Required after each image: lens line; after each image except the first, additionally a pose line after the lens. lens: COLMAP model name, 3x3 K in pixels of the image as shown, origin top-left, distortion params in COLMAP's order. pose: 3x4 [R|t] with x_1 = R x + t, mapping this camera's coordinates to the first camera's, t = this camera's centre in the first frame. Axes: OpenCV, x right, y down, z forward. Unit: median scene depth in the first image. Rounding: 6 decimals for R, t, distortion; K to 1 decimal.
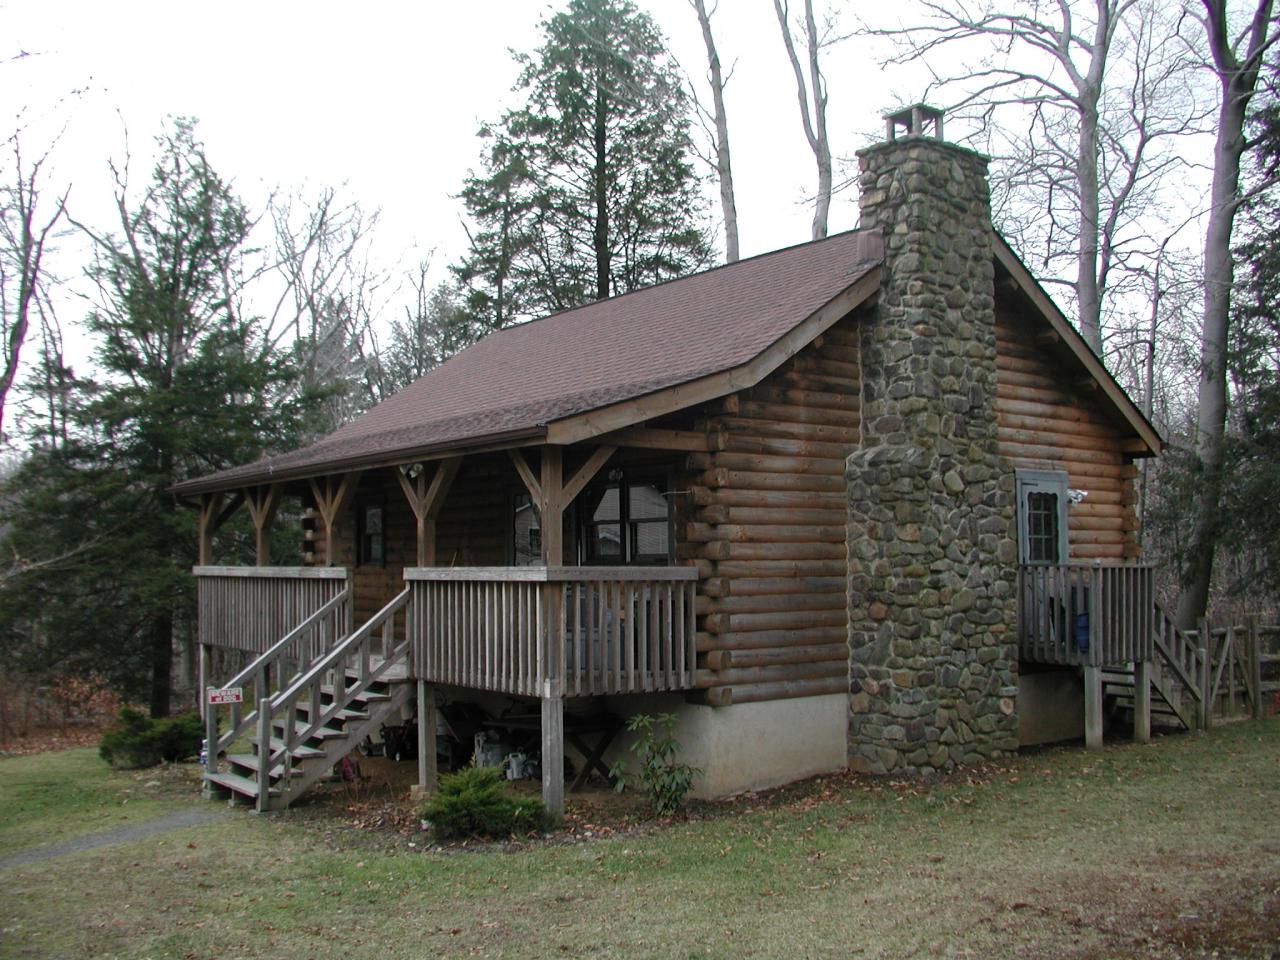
lens RADIAL K [[1329.0, 0, 640.1], [0, 1329.0, 516.2], [0, 0, 1]] dist [-0.002222, -0.004170]
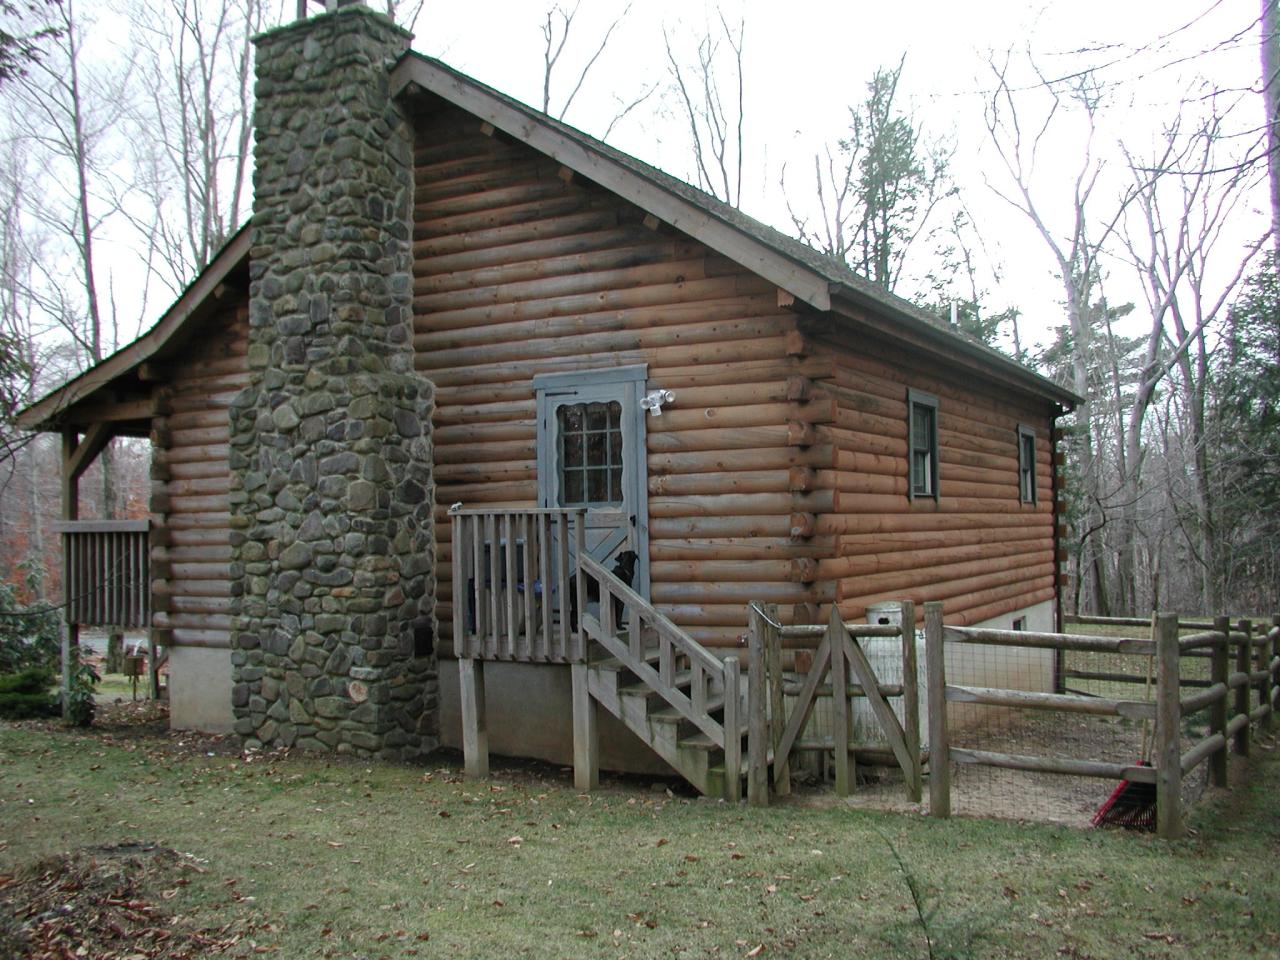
lens RADIAL K [[1259.2, 0, 640.0], [0, 1259.2, 480.0], [0, 0, 1]] dist [-0.006999, -0.000968]
pose [[0.311651, -0.033597, -0.949603, 1.068412], [0.049071, 0.998610, -0.019227, 0.041052], [0.948929, -0.040606, 0.312866, 0.951230]]
